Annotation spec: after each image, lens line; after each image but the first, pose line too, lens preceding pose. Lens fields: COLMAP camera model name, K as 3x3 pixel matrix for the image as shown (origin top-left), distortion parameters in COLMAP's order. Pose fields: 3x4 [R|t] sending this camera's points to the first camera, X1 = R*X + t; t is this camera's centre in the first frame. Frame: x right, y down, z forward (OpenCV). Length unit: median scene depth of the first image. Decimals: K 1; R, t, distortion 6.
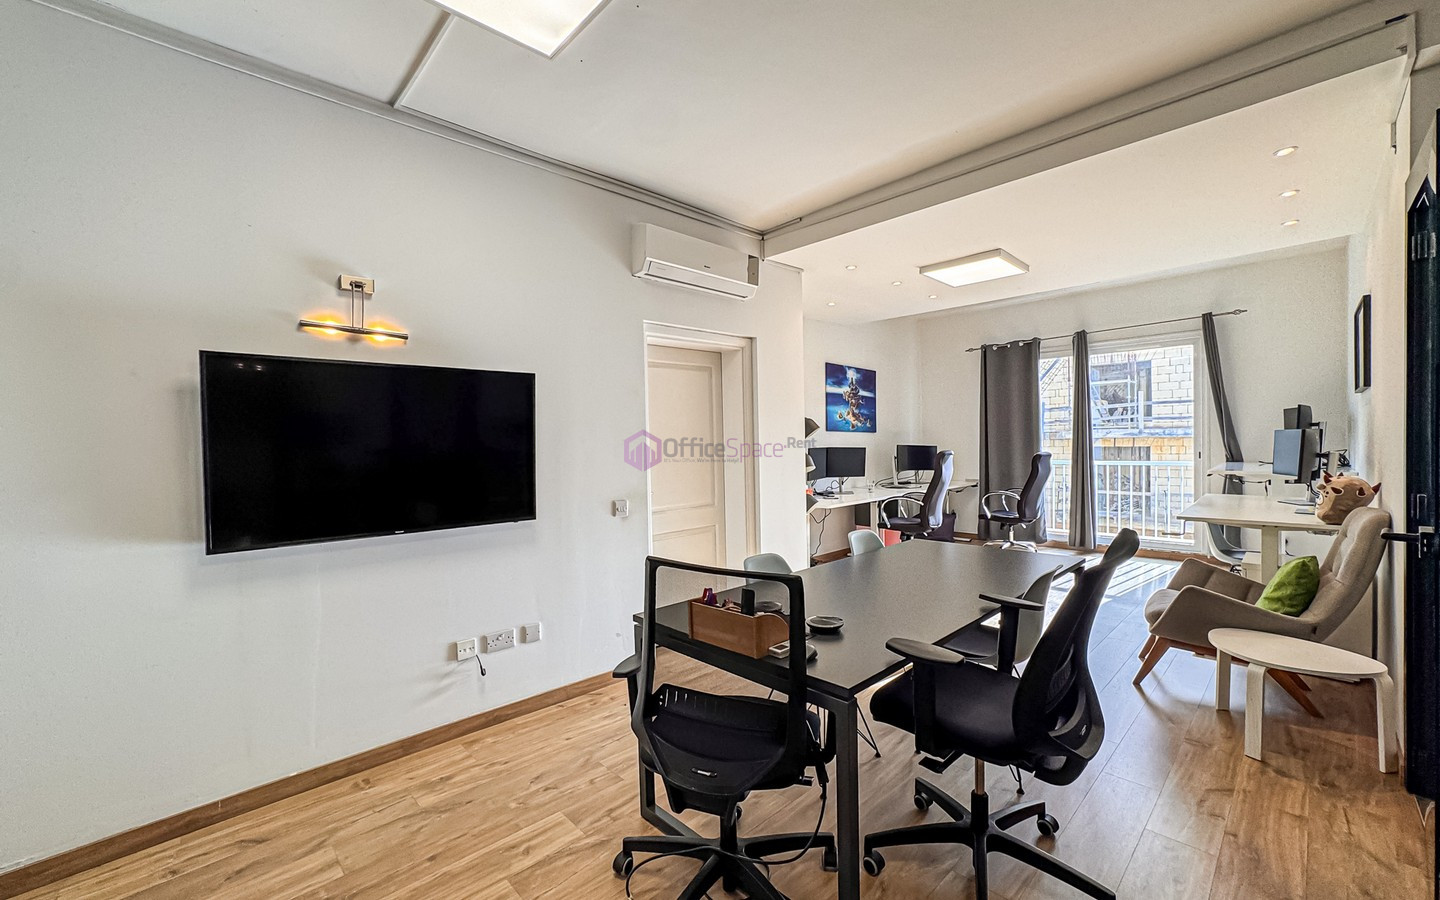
lens RADIAL K [[586.0, 0, 727.9], [0, 586.0, 448.6], [0, 0, 1]] dist [-0.032489, 0.013461]
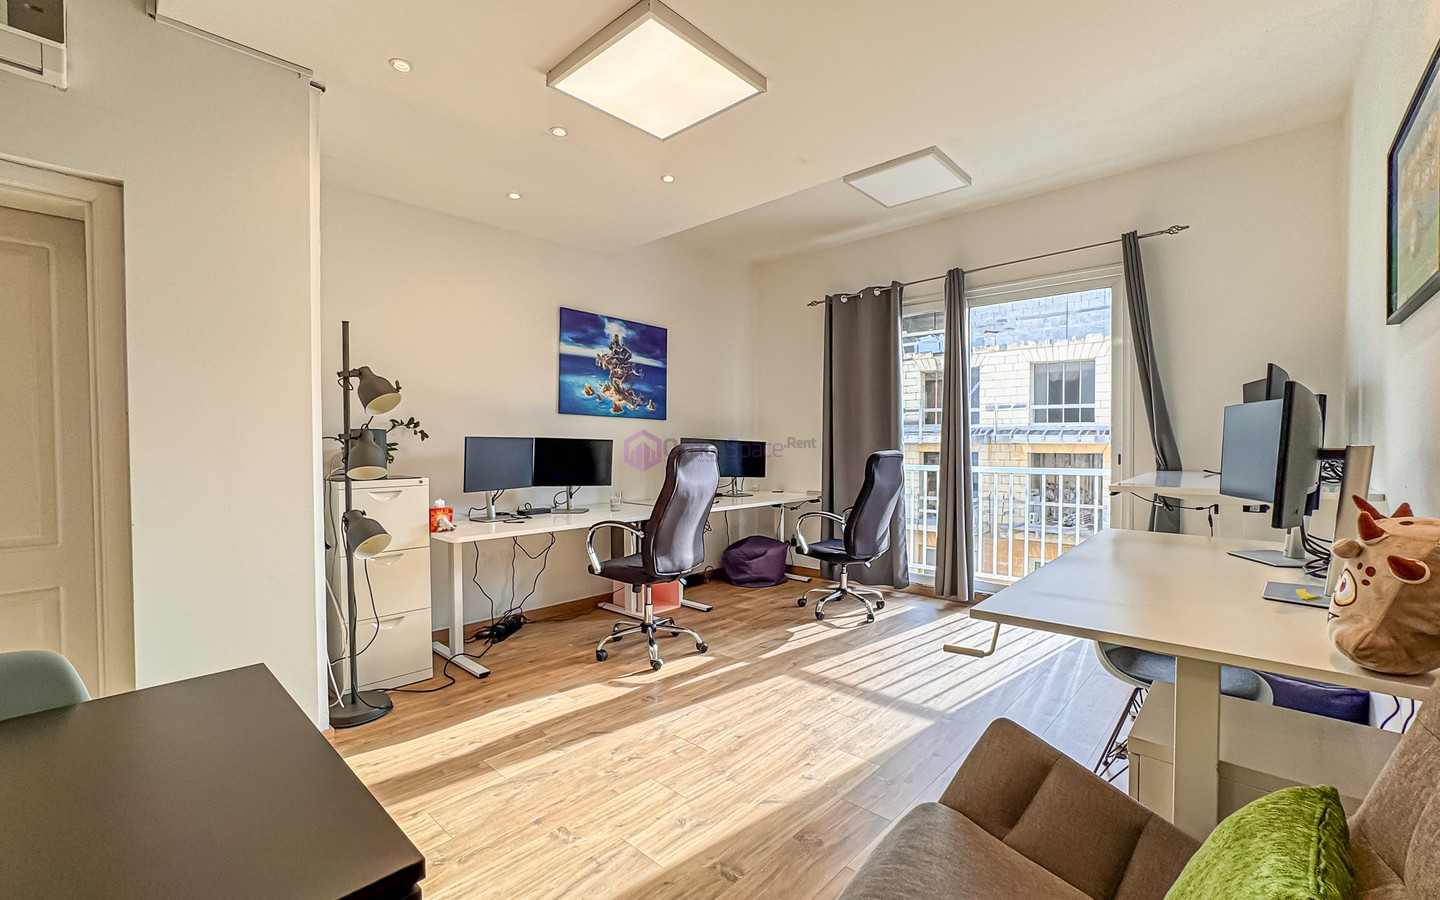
lens RADIAL K [[586.0, 0, 752.7], [0, 586.0, 451.2], [0, 0, 1]] dist [-0.032489, 0.013461]
pose [[0.997988, 0.016018, 0.061348, 0.337053], [-0.015877, 0.999870, -0.002788, 0.009265], [-0.061385, 0.001809, 0.998113, 0.346396]]
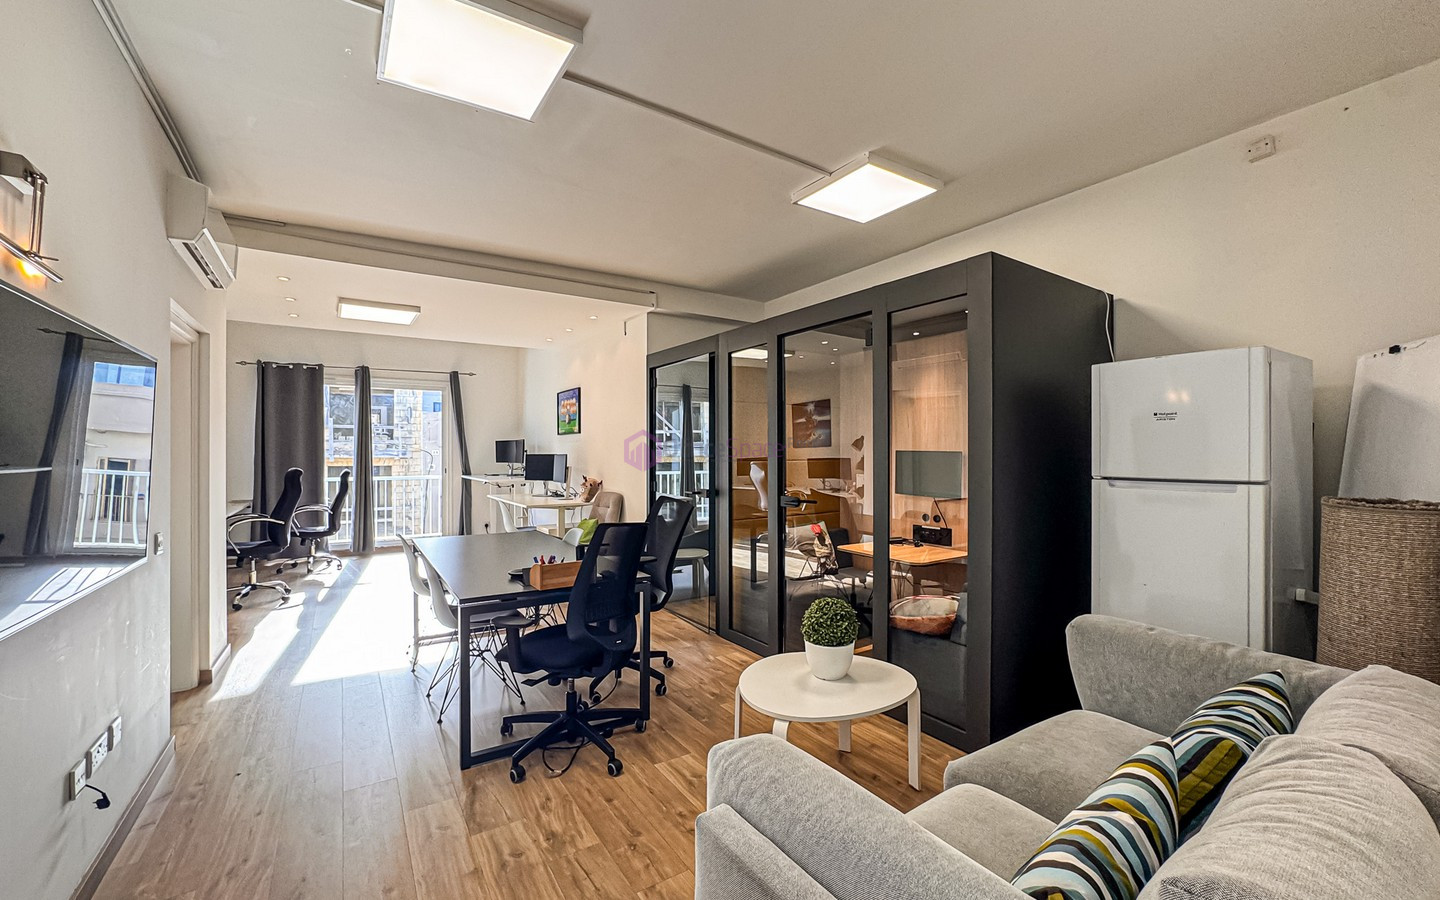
lens RADIAL K [[586.0, 0, 706.6], [0, 586.0, 450.9], [0, 0, 1]] dist [-0.032489, 0.013461]
pose [[0.202878, 0.020848, 0.978982, -0.386455], [0.011919, 0.999647, -0.023758, 0.004635], [-0.979131, 0.016488, 0.202558, 0.082499]]
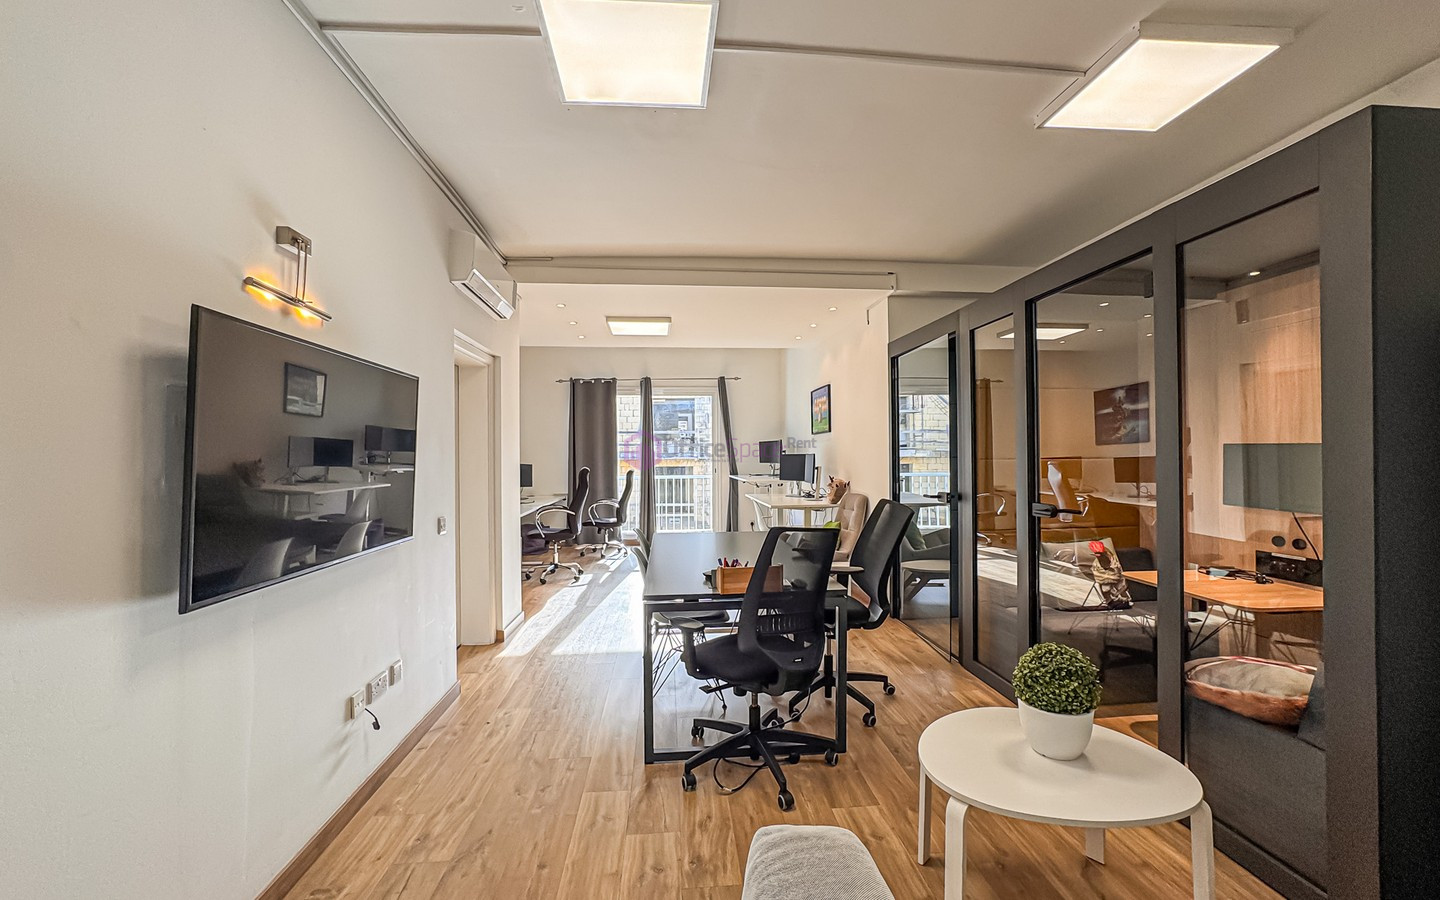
lens RADIAL K [[586.0, 0, 716.0], [0, 586.0, 451.9], [0, 0, 1]] dist [-0.032489, 0.013461]
pose [[0.632958, 0.017730, 0.773983, -0.315492], [0.008215, 0.999528, -0.029614, 0.007765], [-0.774143, 0.025103, 0.632513, 0.034250]]
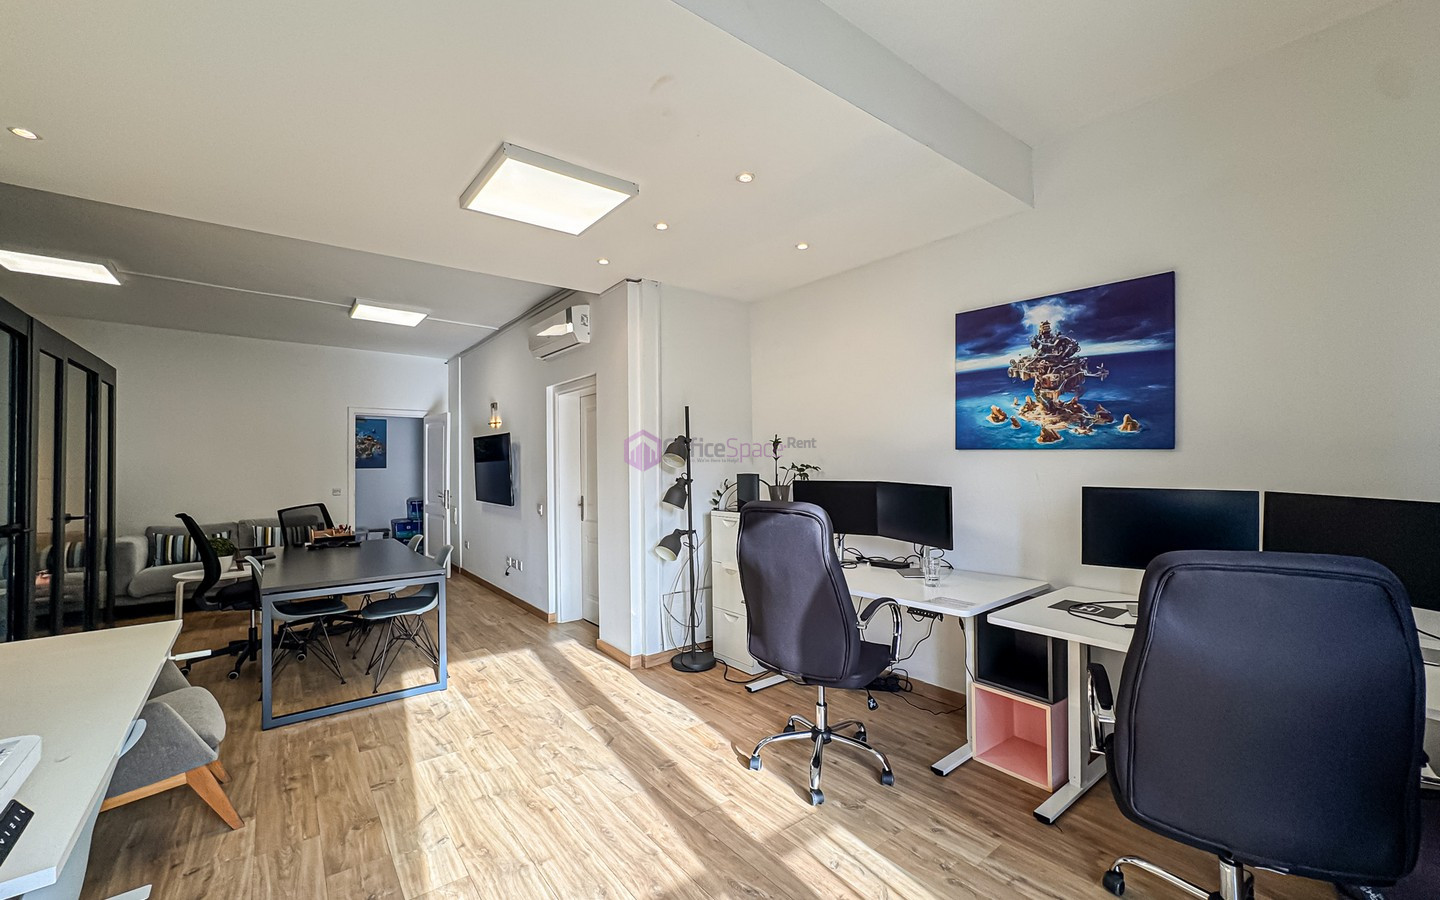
lens RADIAL K [[586.0, 0, 710.5], [0, 586.0, 448.9], [0, 0, 1]] dist [-0.032489, 0.013461]
pose [[-0.125046, -0.006302, -0.992131, 0.680083], [-0.007383, 0.999958, -0.005421, -0.026023], [0.992123, 0.006647, -0.125087, 0.838625]]
